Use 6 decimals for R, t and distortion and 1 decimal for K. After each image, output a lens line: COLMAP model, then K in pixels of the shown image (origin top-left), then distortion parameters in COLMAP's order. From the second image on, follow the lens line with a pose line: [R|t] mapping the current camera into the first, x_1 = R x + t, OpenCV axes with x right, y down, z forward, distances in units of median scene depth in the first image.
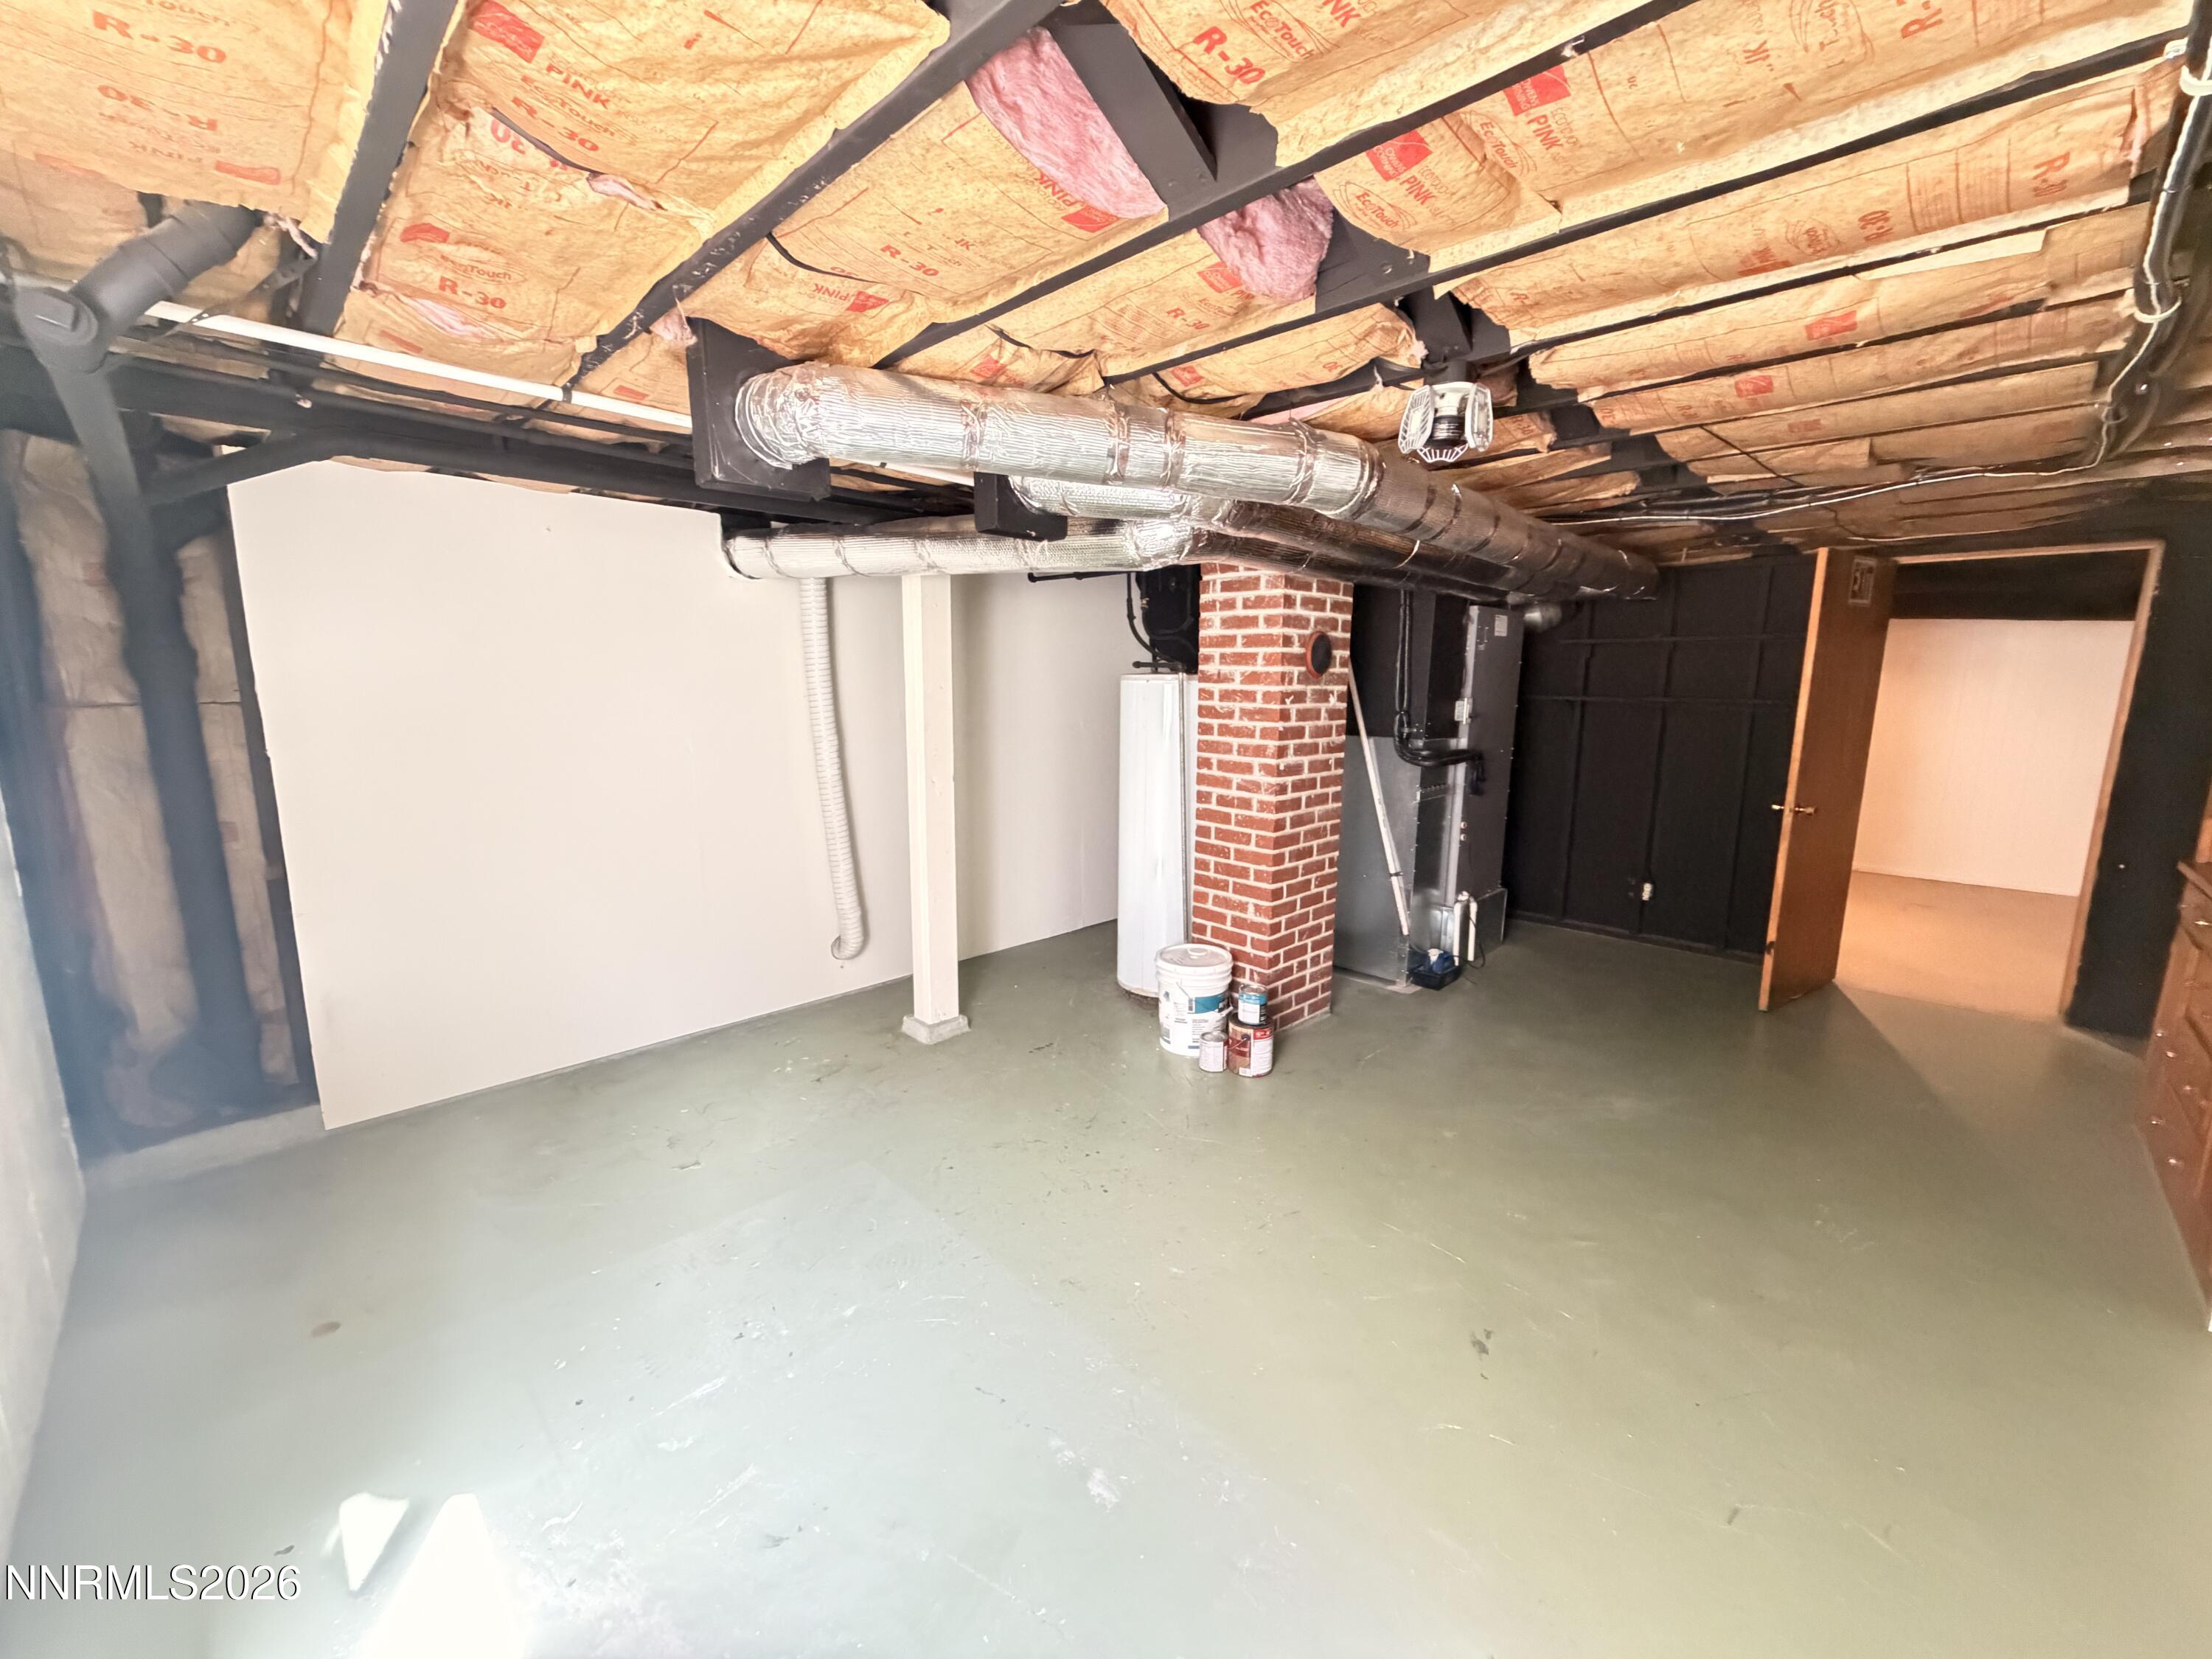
lens RADIAL K [[884.0, 0, 1098.9], [0, 884.0, 831.7], [0, 0, 1]] dist [0.001214, 0.000206]
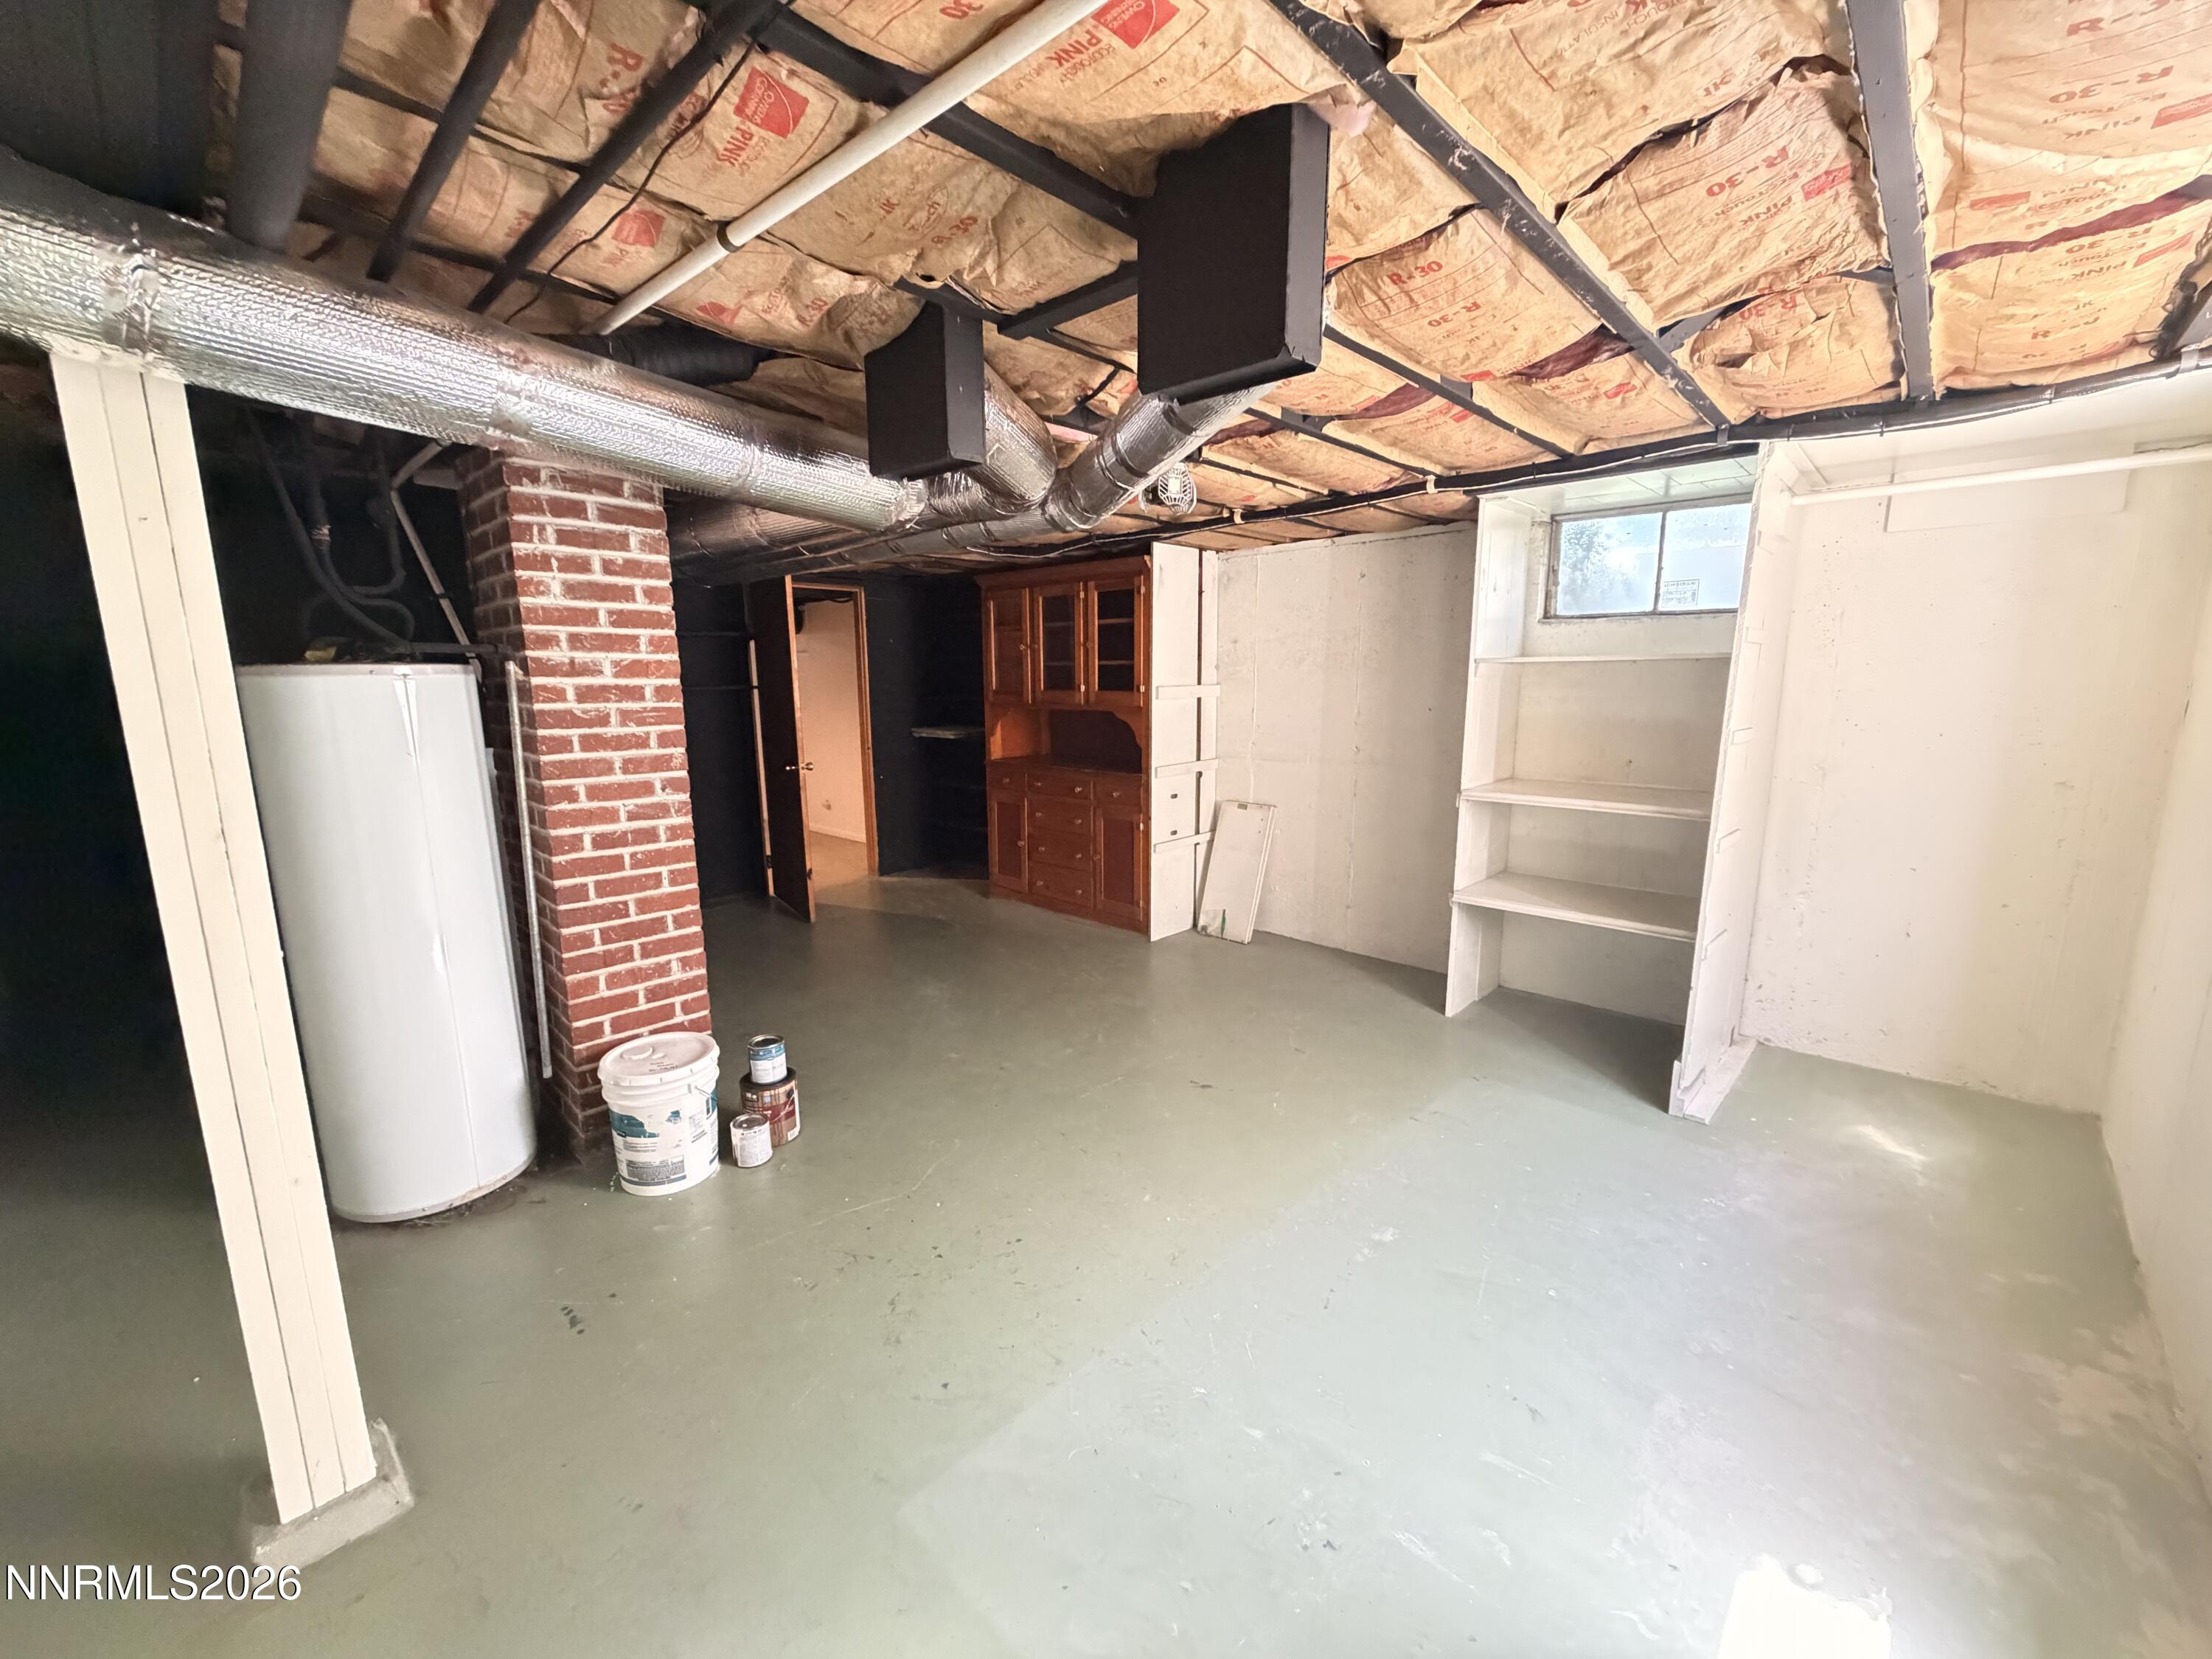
lens RADIAL K [[884.0, 0, 1098.9], [0, 884.0, 831.7], [0, 0, 1]] dist [0.001214, 0.000206]
pose [[-0.022660, -0.184505, 0.982570, -0.584163], [0.179942, 0.966019, 0.185547, -0.105613], [-0.983416, 0.181011, 0.011310, 0.611732]]
